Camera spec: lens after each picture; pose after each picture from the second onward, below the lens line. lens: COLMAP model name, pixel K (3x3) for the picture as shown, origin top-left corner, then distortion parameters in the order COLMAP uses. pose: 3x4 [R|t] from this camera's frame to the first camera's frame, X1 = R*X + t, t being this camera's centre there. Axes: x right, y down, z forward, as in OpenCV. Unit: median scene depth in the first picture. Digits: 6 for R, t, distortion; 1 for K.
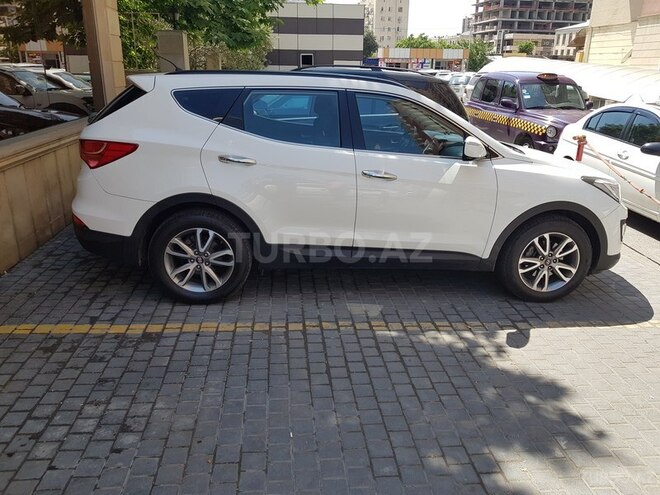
lens RADIAL K [[538.3, 0, 330.0], [0, 538.3, 247.5], [0, 0, 1]] dist [0.040924, -0.067200]
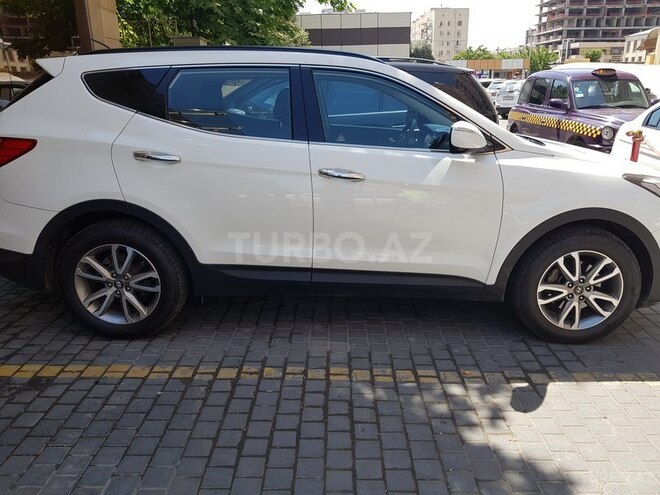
lens RADIAL K [[538.3, 0, 330.0], [0, 538.3, 247.5], [0, 0, 1]] dist [0.040924, -0.067200]
pose [[0.993901, 0.001164, -0.110272, 0.152851], [-0.004528, 0.999532, -0.030259, -0.007792], [0.110185, 0.030574, 0.993441, 0.233590]]
